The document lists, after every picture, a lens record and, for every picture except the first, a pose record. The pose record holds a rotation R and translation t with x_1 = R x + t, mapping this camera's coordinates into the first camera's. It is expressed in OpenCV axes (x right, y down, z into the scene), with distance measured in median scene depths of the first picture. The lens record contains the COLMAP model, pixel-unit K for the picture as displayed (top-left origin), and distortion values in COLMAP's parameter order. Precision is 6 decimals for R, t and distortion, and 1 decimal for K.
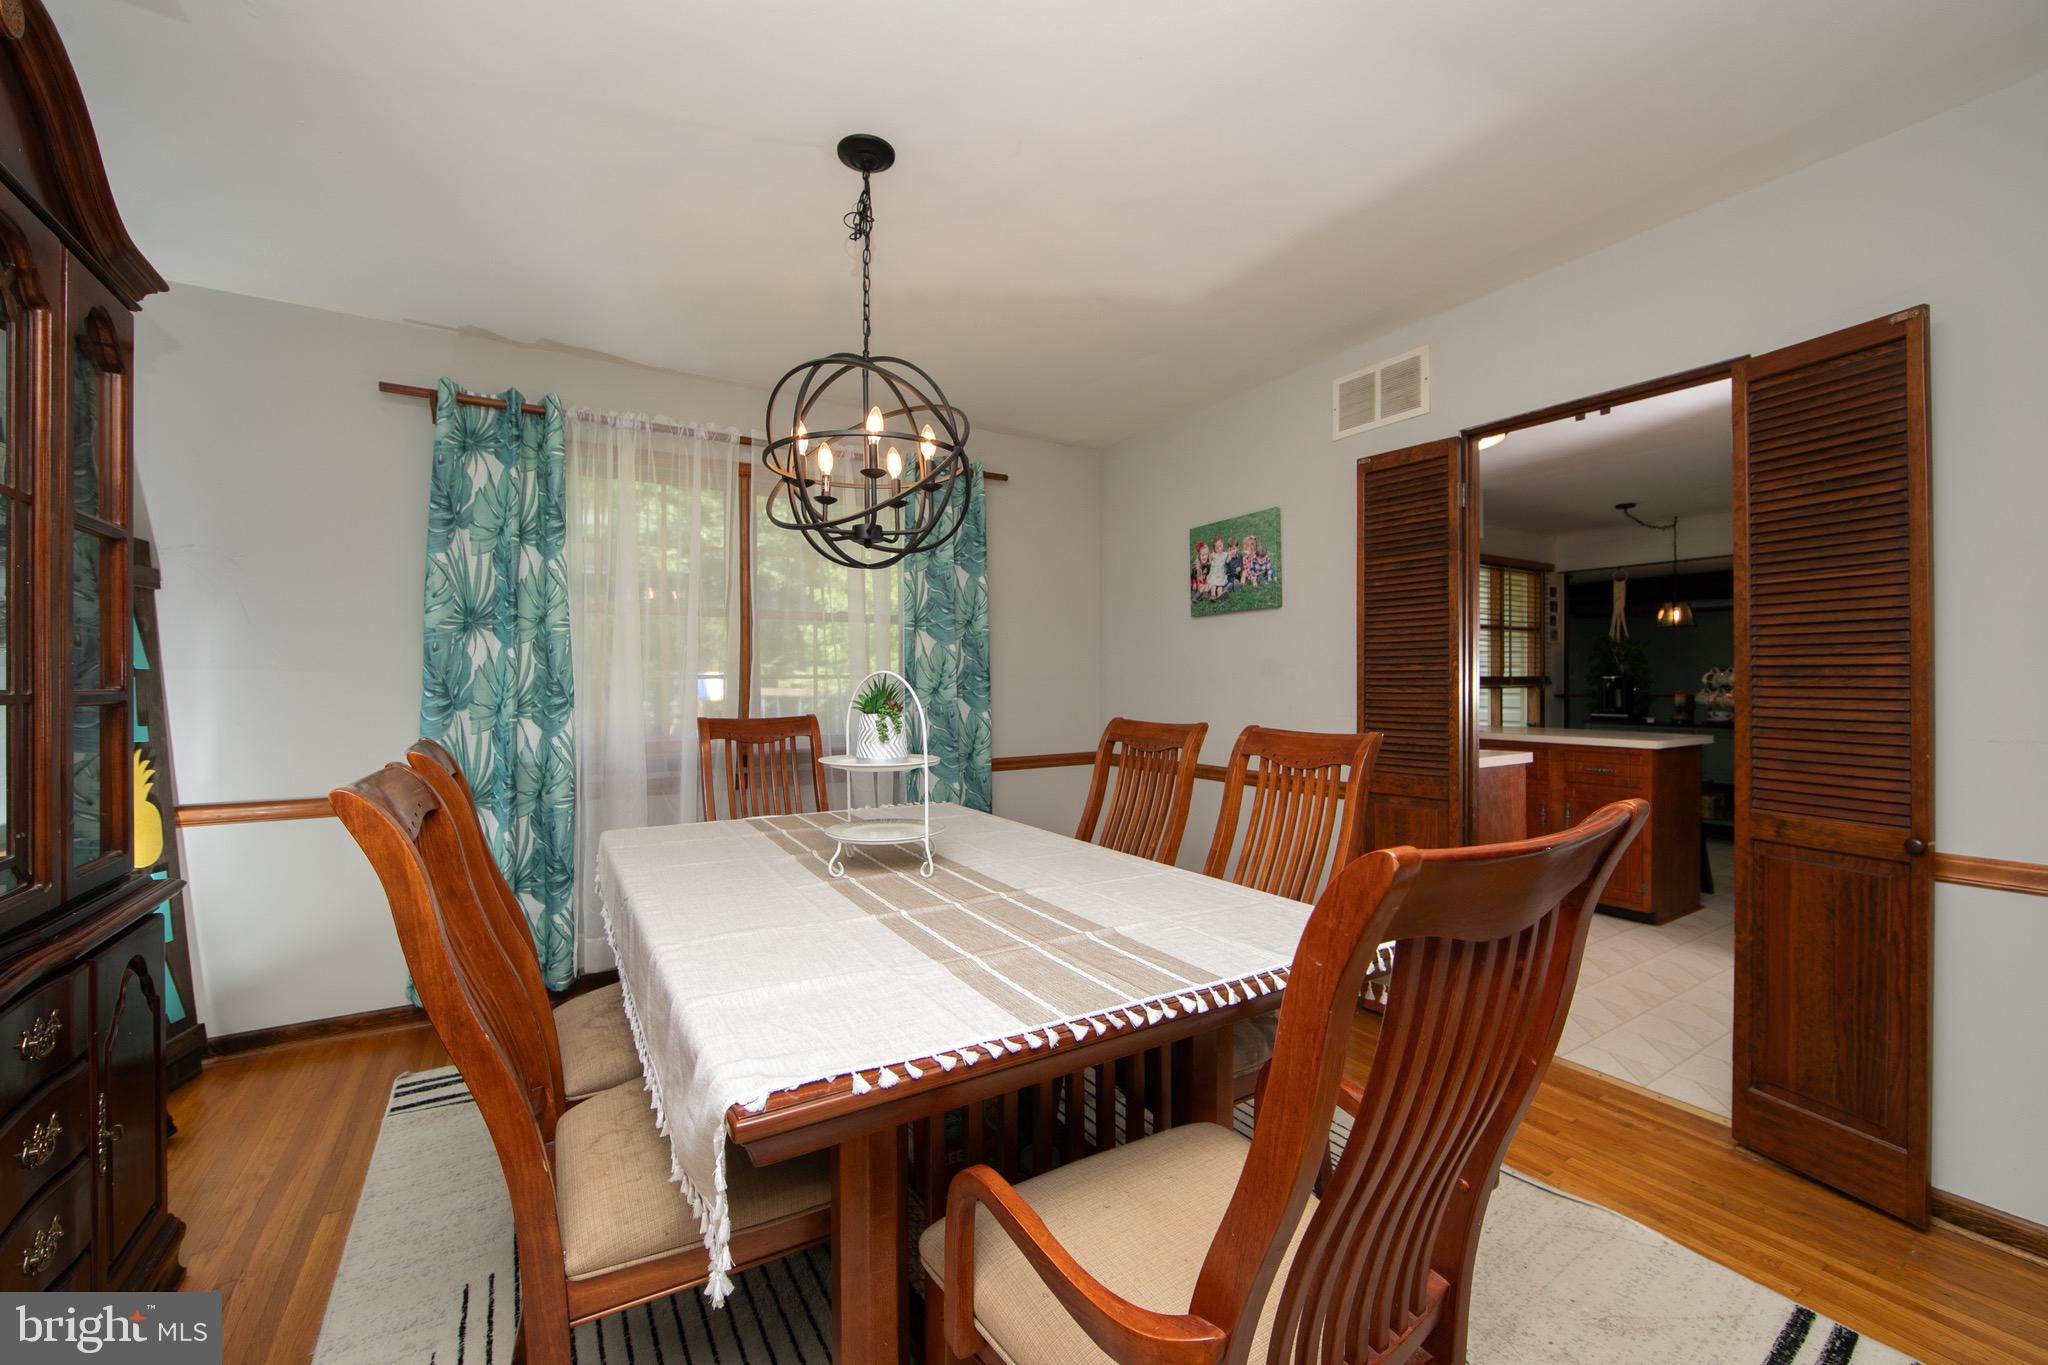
lens RADIAL K [[807.0, 0, 1027.8], [0, 807.0, 673.5], [0, 0, 1]] dist [-0.004043, 0.000769]
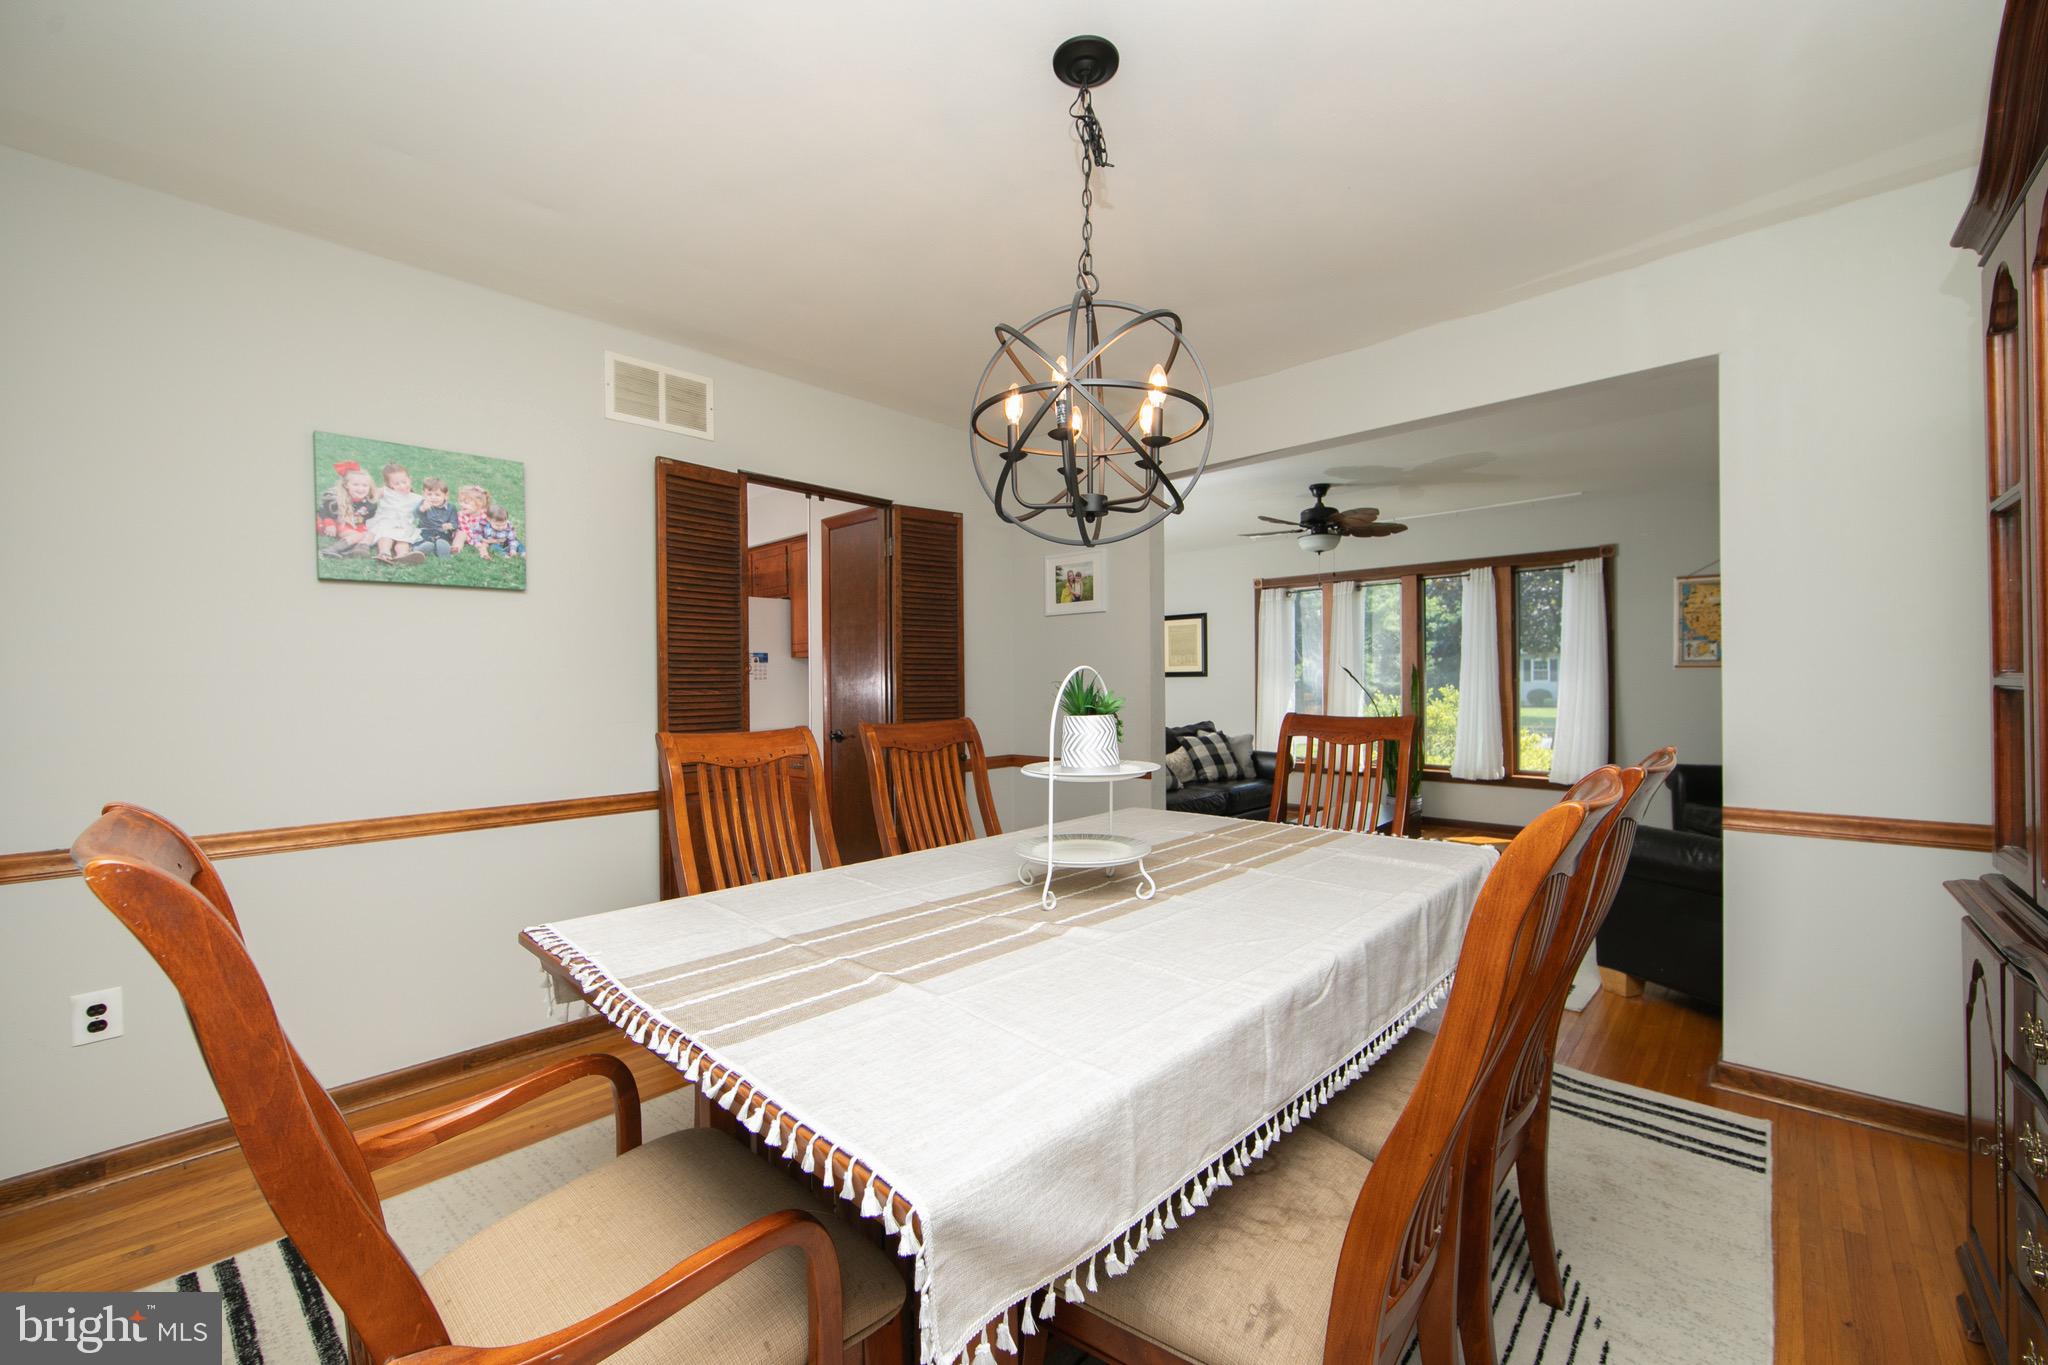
lens RADIAL K [[807.0, 0, 1034.6], [0, 807.0, 687.8], [0, 0, 1]] dist [-0.004043, 0.000769]
pose [[-0.265847, 0.005545, 0.963999, -0.545763], [0.008907, 0.999955, -0.003296, 0.017686], [-0.963974, 0.007710, -0.265884, 0.696319]]
